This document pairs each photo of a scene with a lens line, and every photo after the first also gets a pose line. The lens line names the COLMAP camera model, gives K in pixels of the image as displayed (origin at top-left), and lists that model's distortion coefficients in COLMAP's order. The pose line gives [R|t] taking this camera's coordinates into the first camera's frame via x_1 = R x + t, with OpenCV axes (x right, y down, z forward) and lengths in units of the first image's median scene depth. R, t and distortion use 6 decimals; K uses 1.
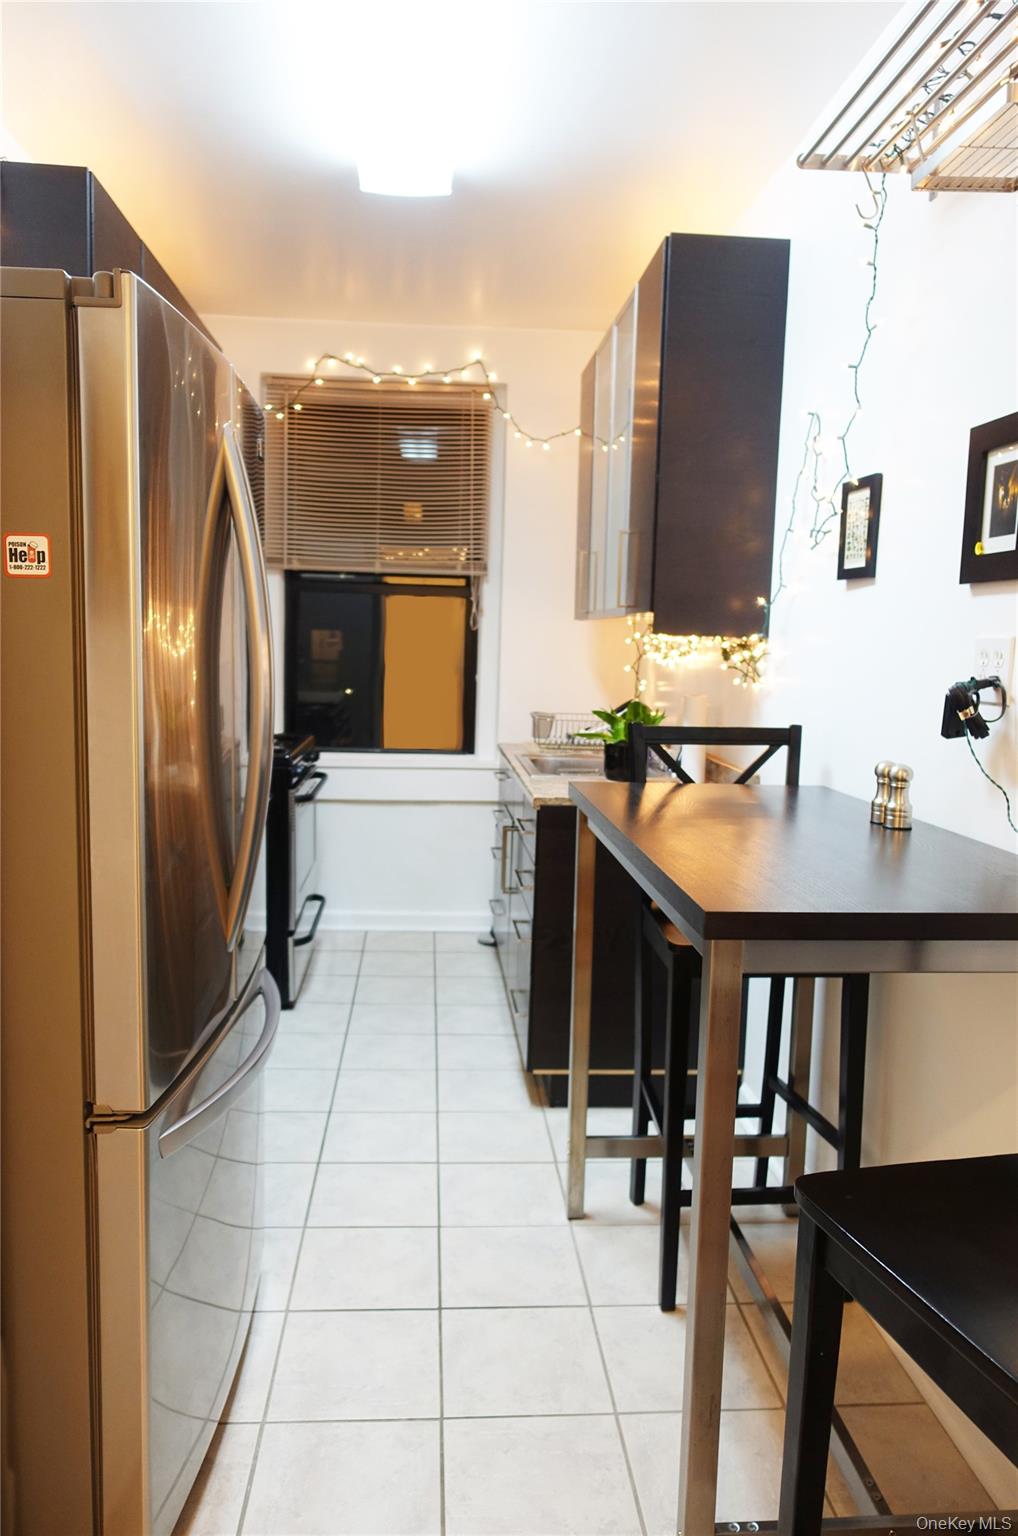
lens RADIAL K [[1049.8, 0, 499.7], [0, 1049.8, 762.7], [0, 0, 1]] dist [0.004034, 0.003447]
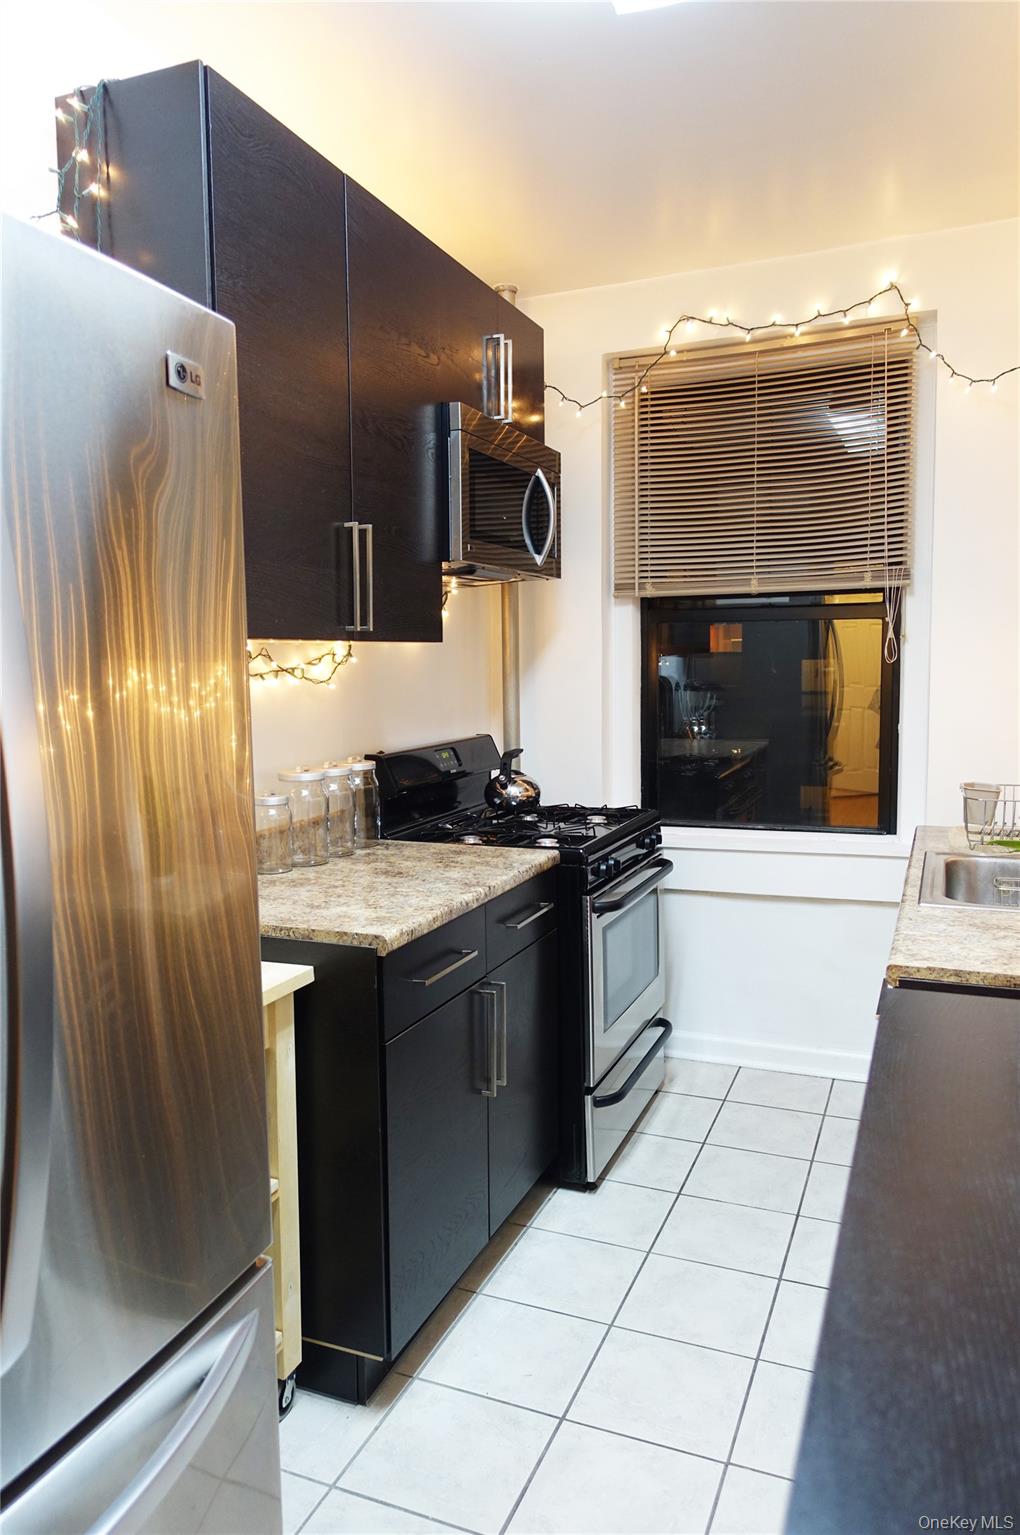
lens RADIAL K [[1049.1, 0, 500.7], [0, 1049.1, 762.2], [0, 0, 1]] dist [0.004034, 0.003447]
pose [[0.891775, -0.001454, -0.452478, 0.064442], [-0.011993, 0.999568, -0.026849, -0.037832], [0.452321, 0.029369, 0.891371, 0.255459]]
